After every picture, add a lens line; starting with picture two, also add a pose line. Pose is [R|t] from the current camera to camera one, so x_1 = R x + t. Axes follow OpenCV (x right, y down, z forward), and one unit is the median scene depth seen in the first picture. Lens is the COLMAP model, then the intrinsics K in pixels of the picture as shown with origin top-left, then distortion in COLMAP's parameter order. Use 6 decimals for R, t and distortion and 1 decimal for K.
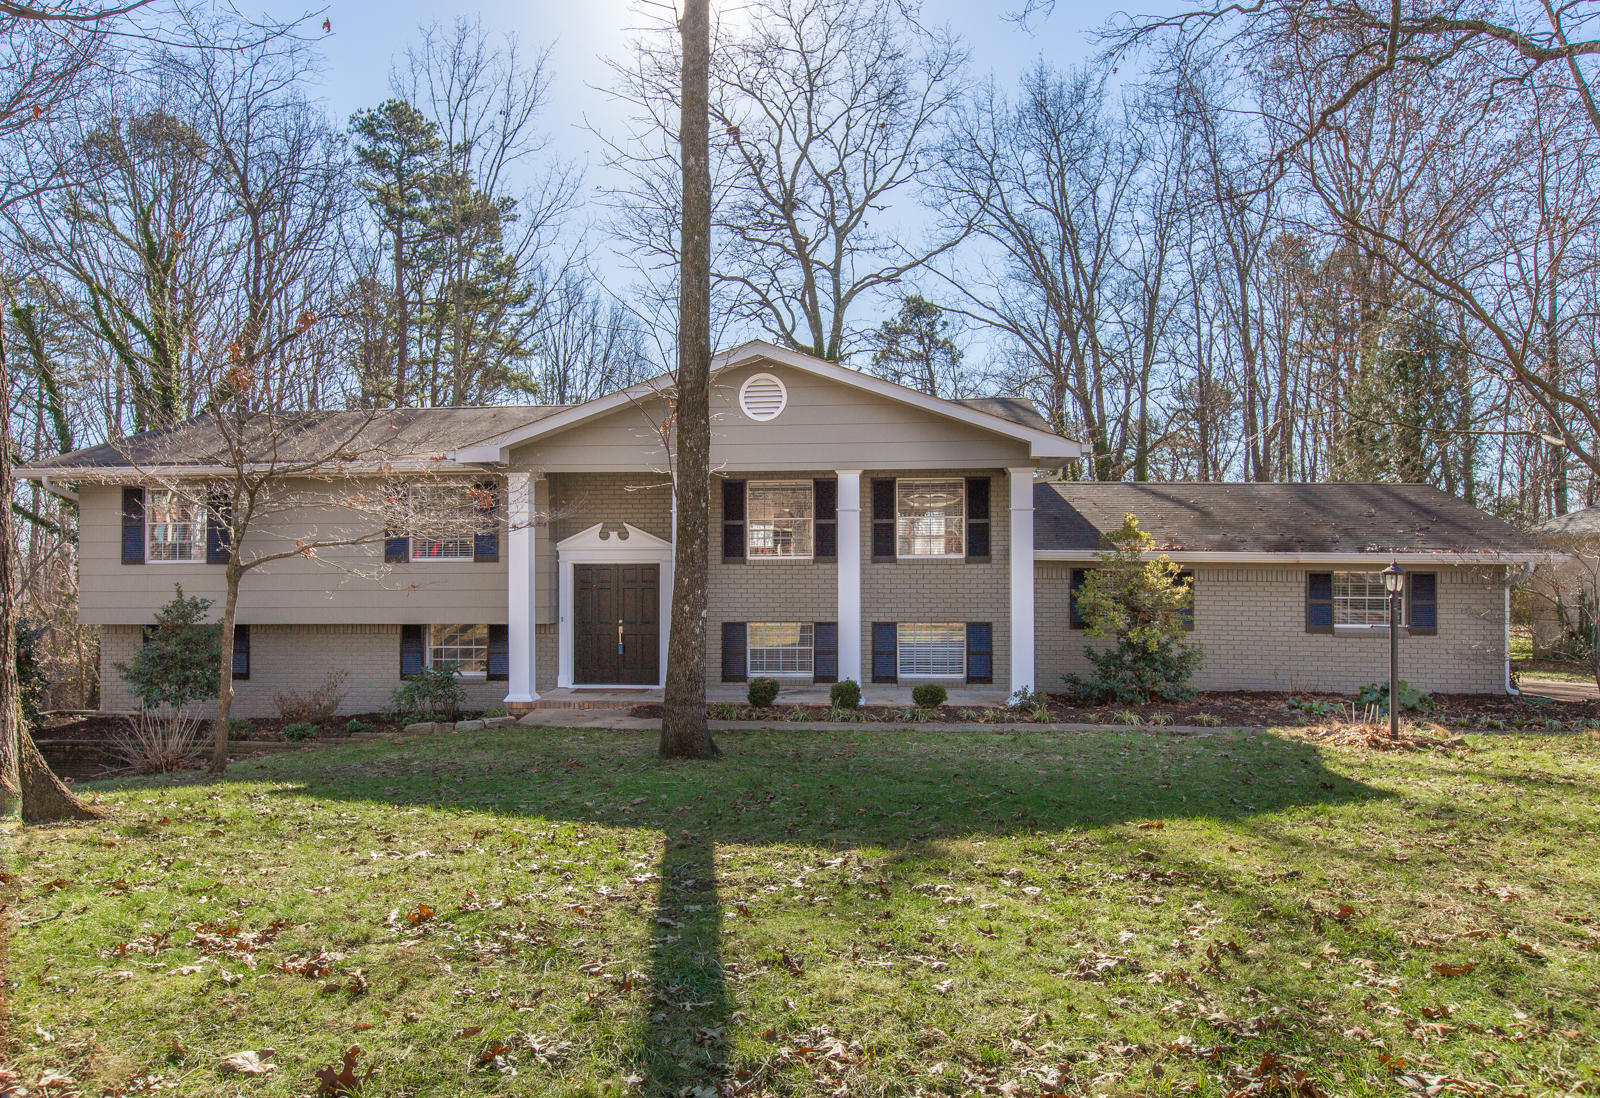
lens RADIAL K [[1320.9, 0, 800.0], [0, 1320.9, 549.0], [0, 0, 1]] dist [0.002822, 0.000102]
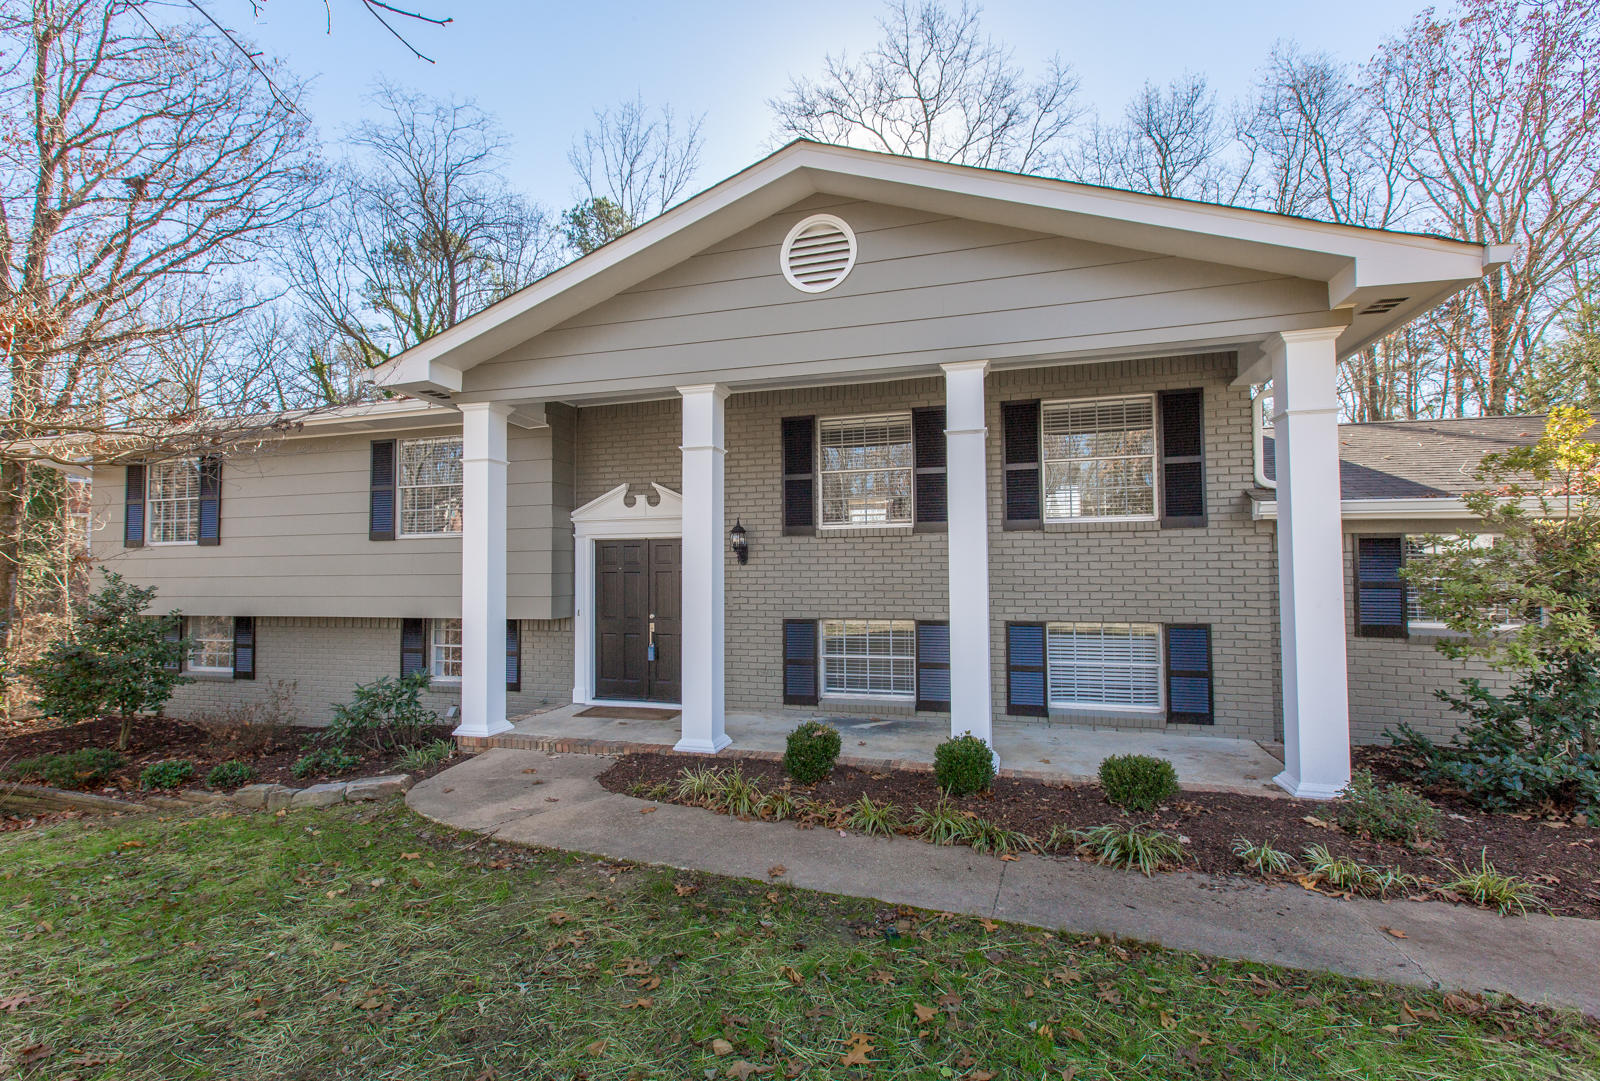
lens RADIAL K [[843.5, 0, 747.8], [0, 843.5, 535.3], [0, 0, 1]] dist [0.019402, 0.000225]
pose [[0.976087, -0.013073, -0.216989, 0.021457], [0.007851, 0.999659, -0.024913, 0.022313], [0.217240, 0.022614, 0.975856, 0.563120]]
